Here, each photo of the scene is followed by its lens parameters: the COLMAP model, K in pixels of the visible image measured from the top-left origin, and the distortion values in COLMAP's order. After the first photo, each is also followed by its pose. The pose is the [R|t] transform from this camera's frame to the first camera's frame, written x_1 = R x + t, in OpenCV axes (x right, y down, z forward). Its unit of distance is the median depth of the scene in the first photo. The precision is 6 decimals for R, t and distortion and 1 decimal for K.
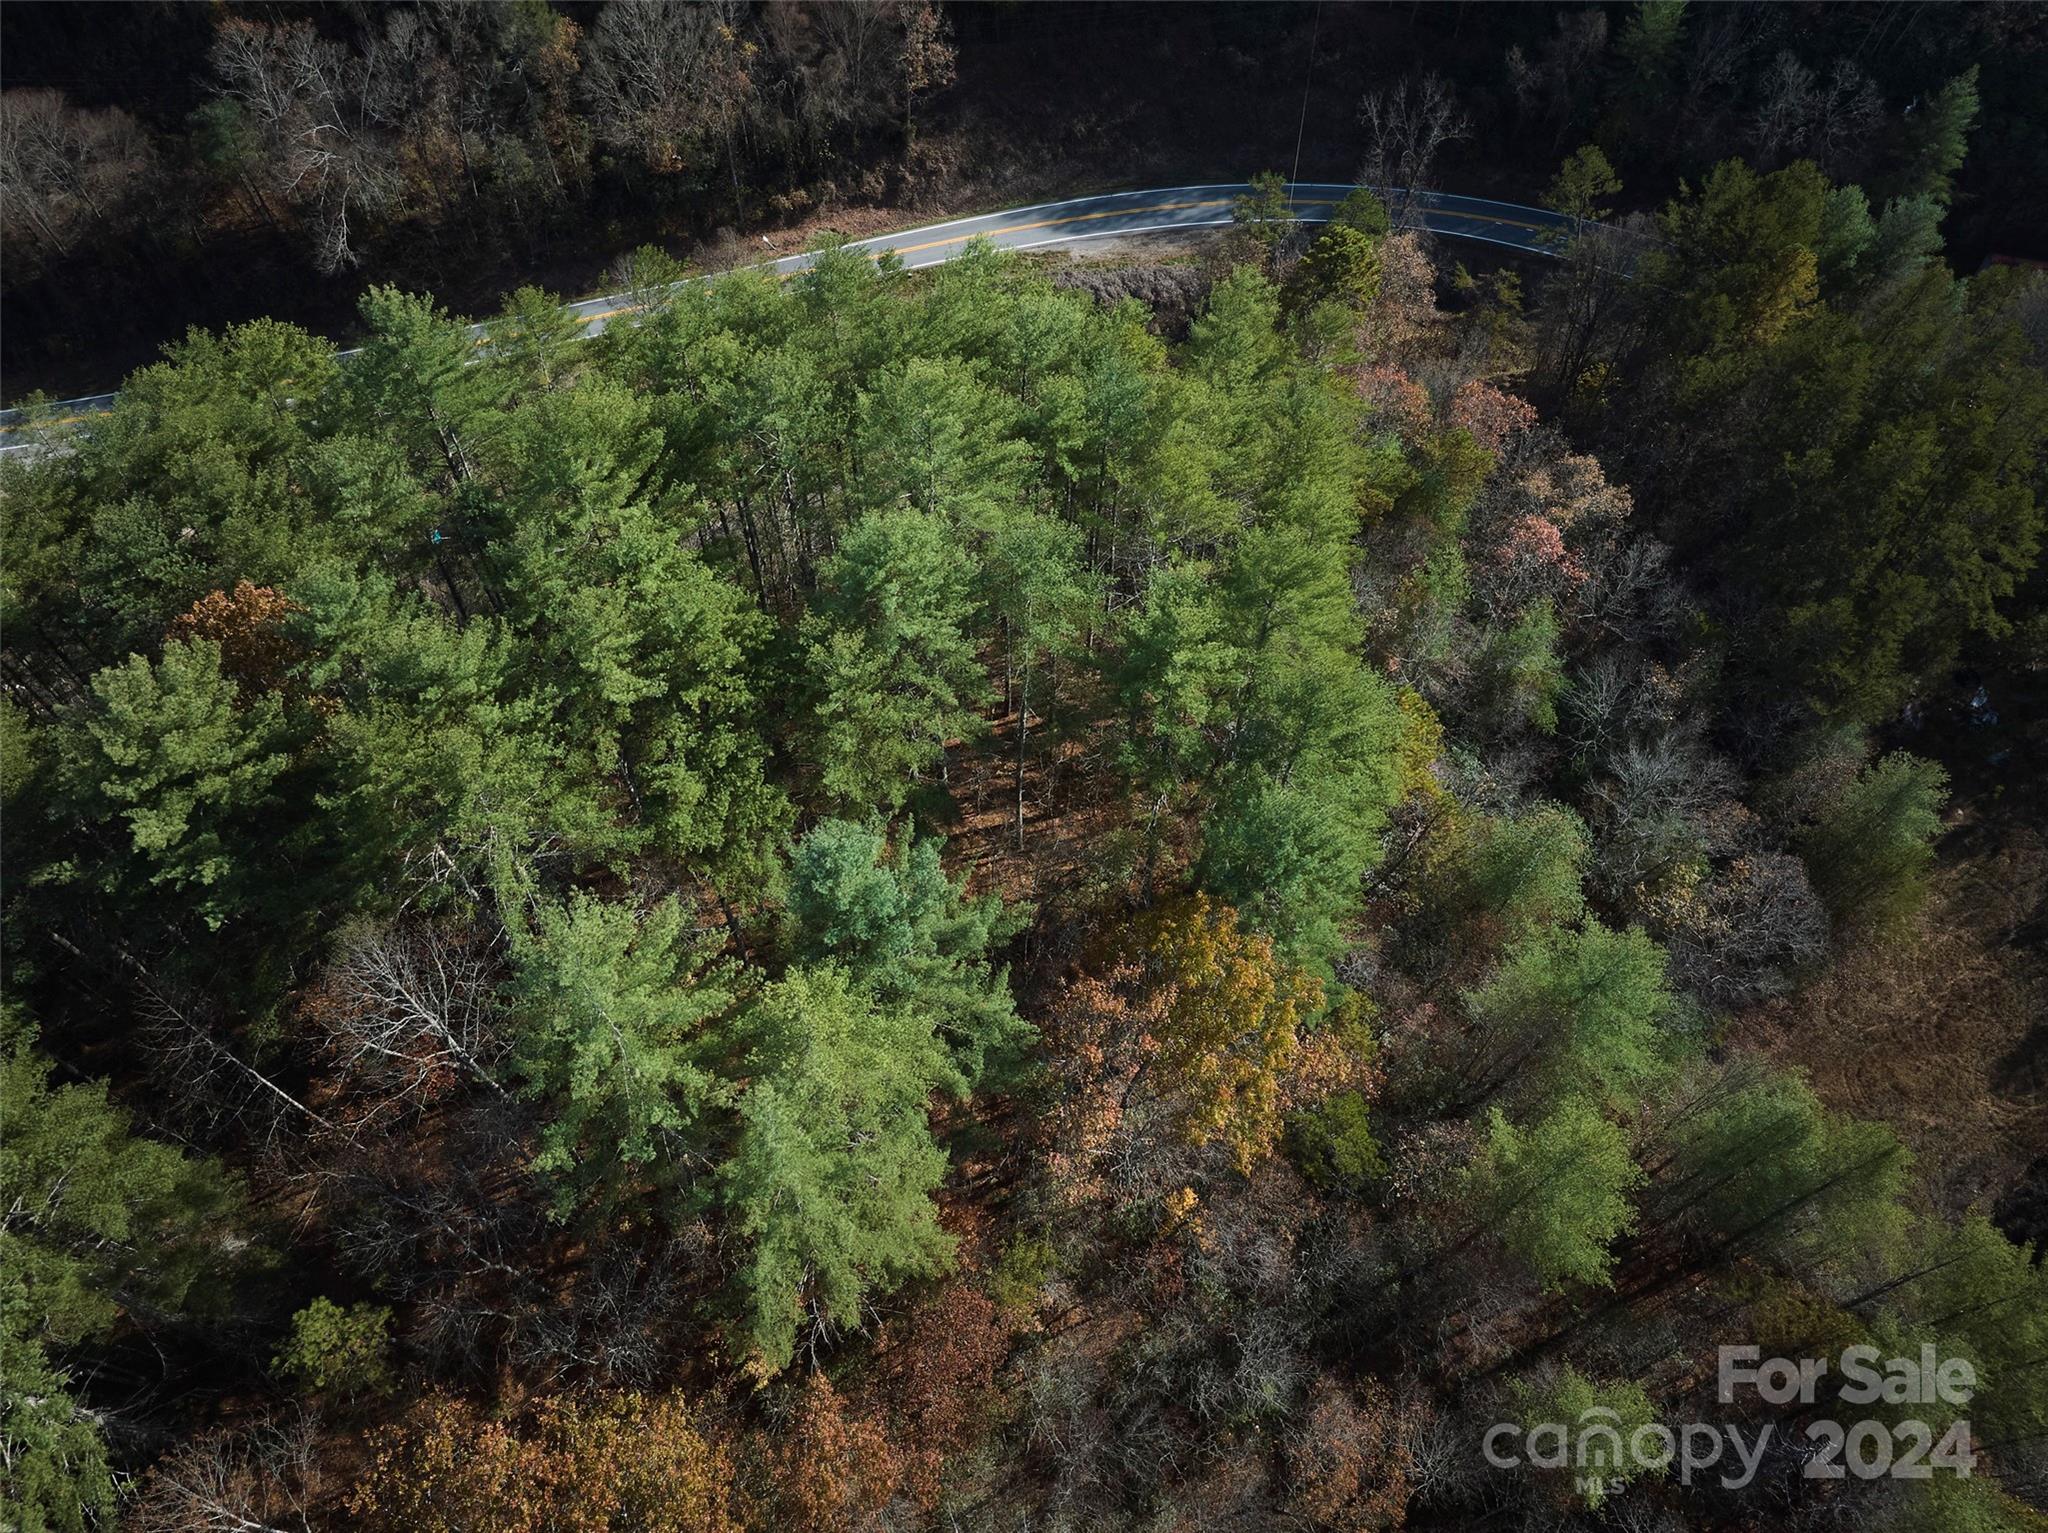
lens RADIAL K [[1477.5, 0, 983.8], [0, 1477.5, 718.9], [0, 0, 1]] dist [-0.036020, 0.005608]
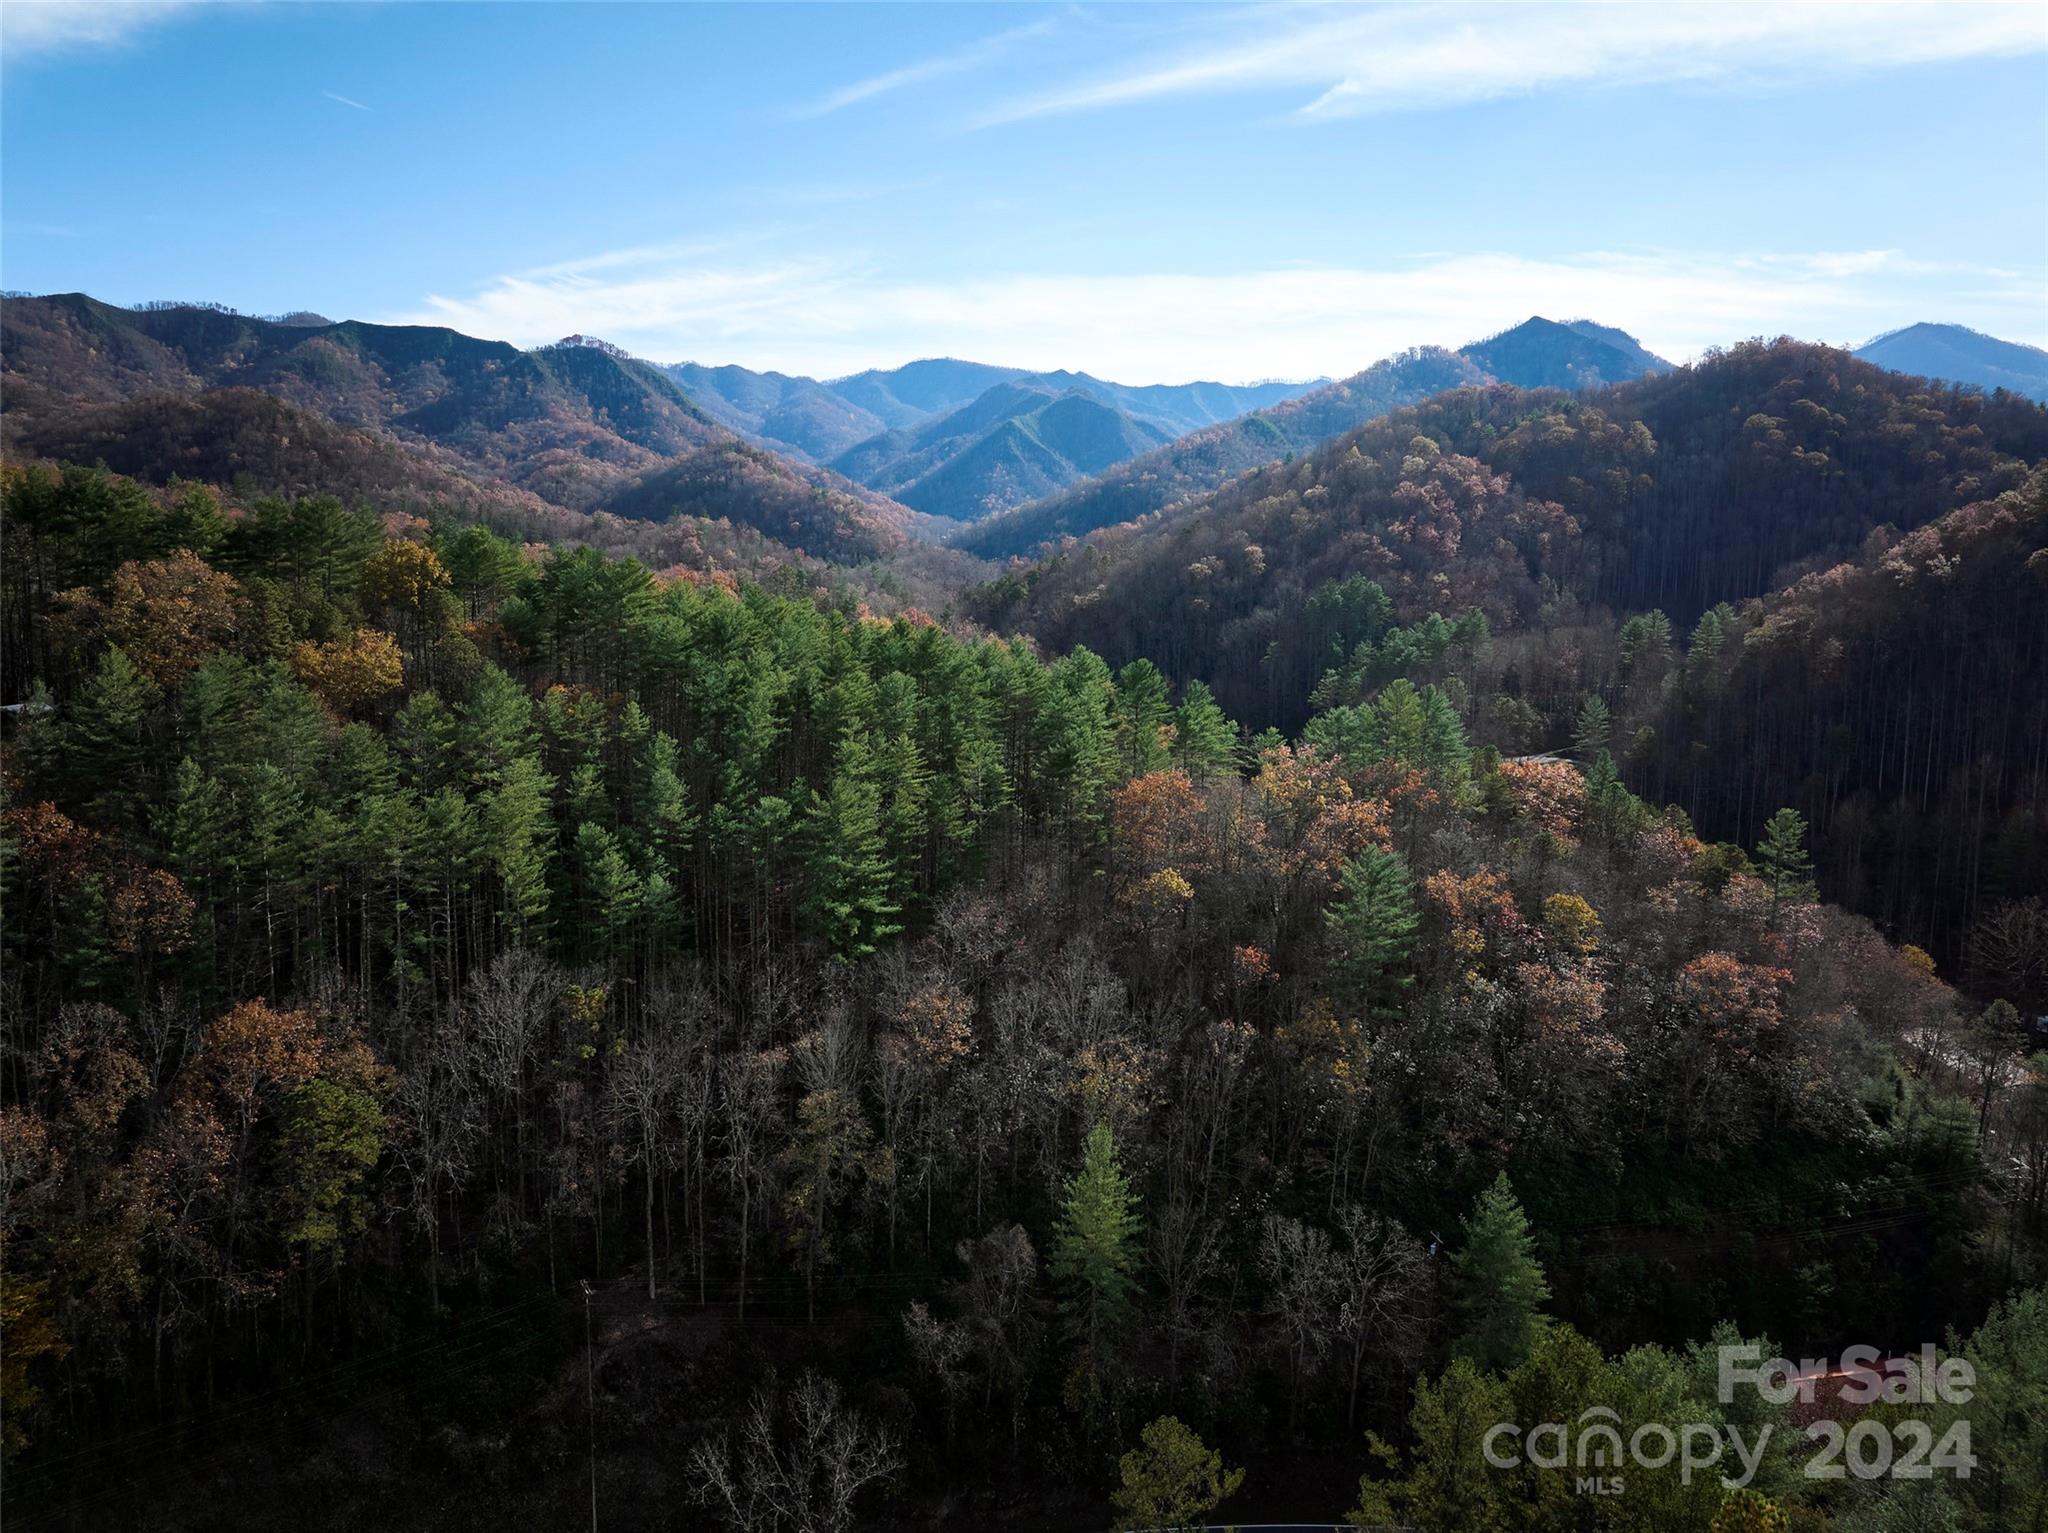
lens RADIAL K [[1477.5, 0, 1043.3], [0, 1477.5, 754.9], [0, 0, 1]] dist [-0.036020, 0.005608]
pose [[0.868531, -0.047760, 0.493328, 0.116839], [0.399204, 0.657329, -0.639184, -0.196730], [-0.293751, 0.752089, 0.589976, 0.448815]]
